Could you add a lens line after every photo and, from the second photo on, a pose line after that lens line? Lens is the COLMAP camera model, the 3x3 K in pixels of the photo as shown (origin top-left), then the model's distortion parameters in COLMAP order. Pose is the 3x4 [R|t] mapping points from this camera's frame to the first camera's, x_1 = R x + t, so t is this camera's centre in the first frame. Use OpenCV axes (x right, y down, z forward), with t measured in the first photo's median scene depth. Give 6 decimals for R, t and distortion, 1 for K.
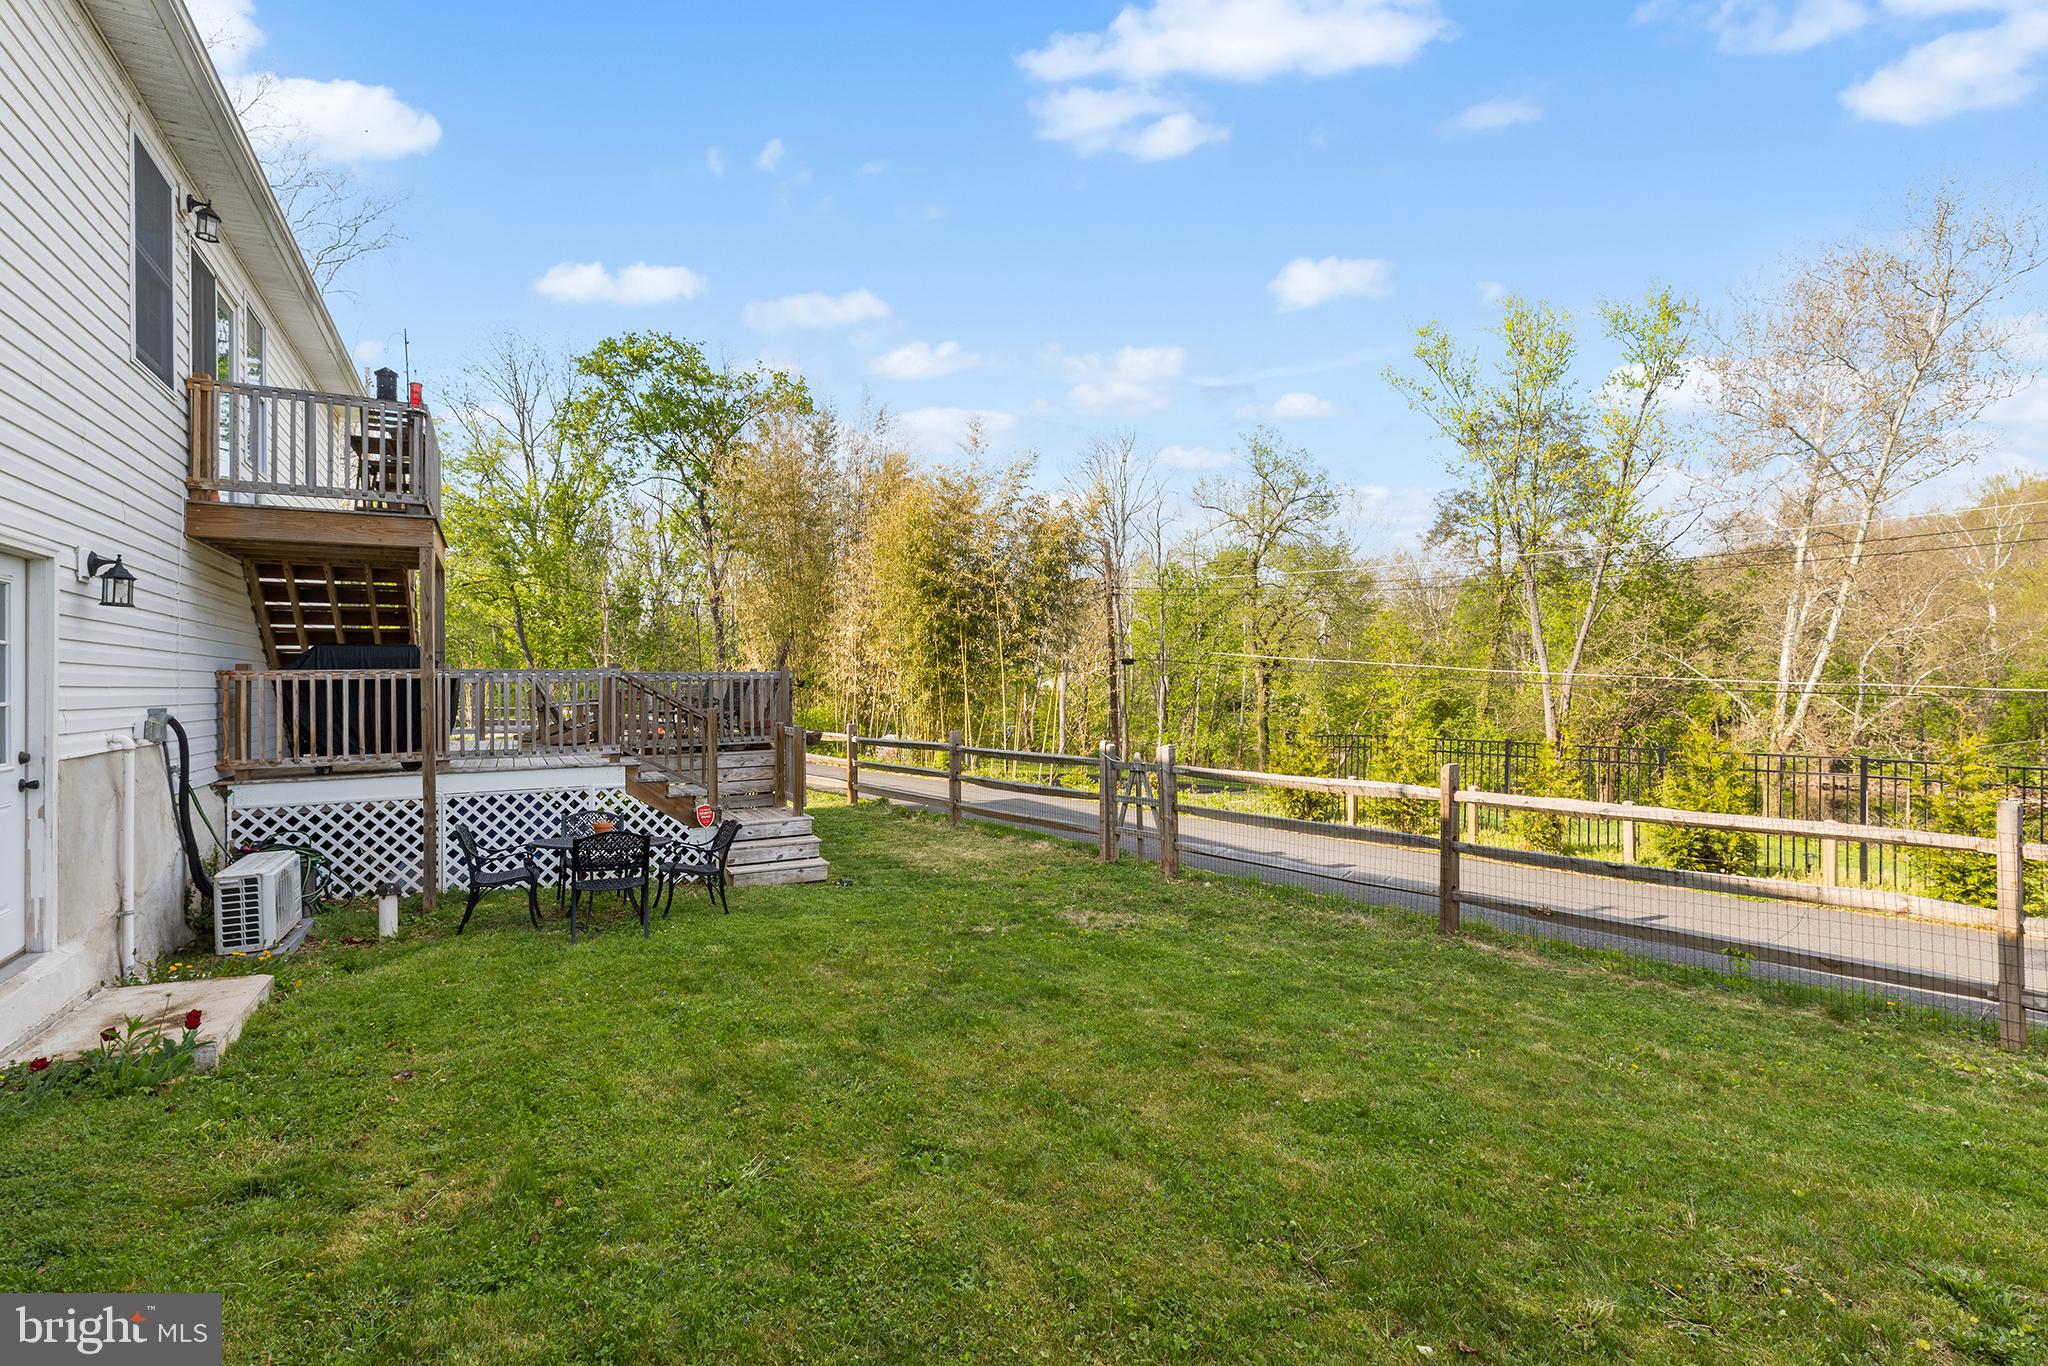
lens RADIAL K [[988.9, 0, 1036.0], [0, 988.9, 680.7], [0, 0, 1]] dist [0.000111, 0.000249]
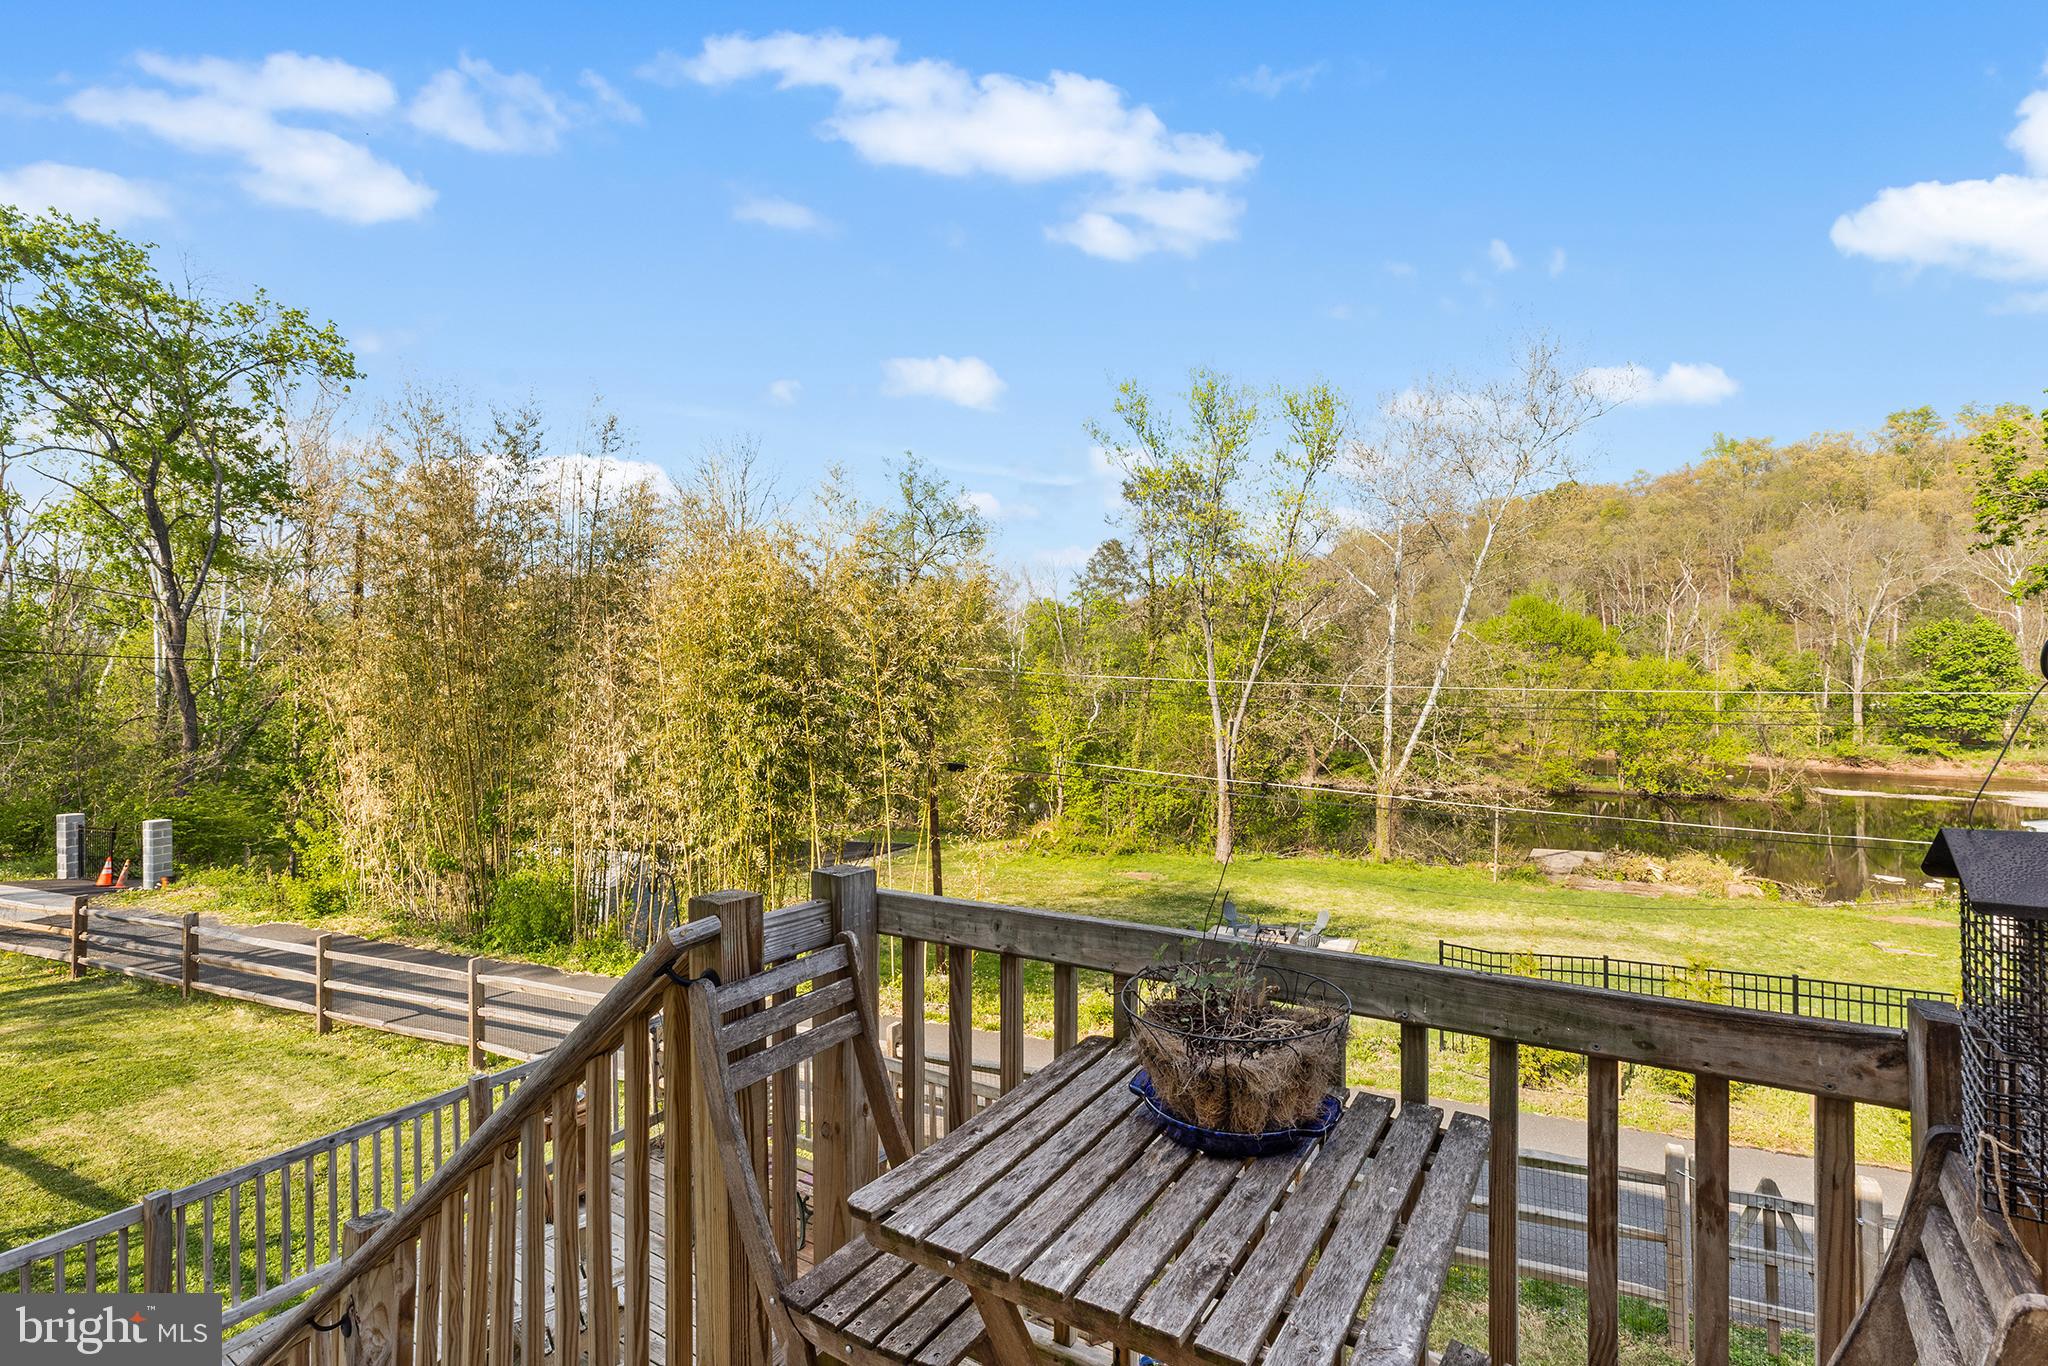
lens RADIAL K [[937.5, 0, 1027.4], [0, 937.5, 669.2], [0, 0, 1]] dist [-0.004059, -0.001016]
pose [[0.865482, -0.013848, 0.500748, -0.158696], [0.009946, 0.999896, 0.010462, -0.068993], [-0.500841, -0.004074, 0.865530, 0.196542]]
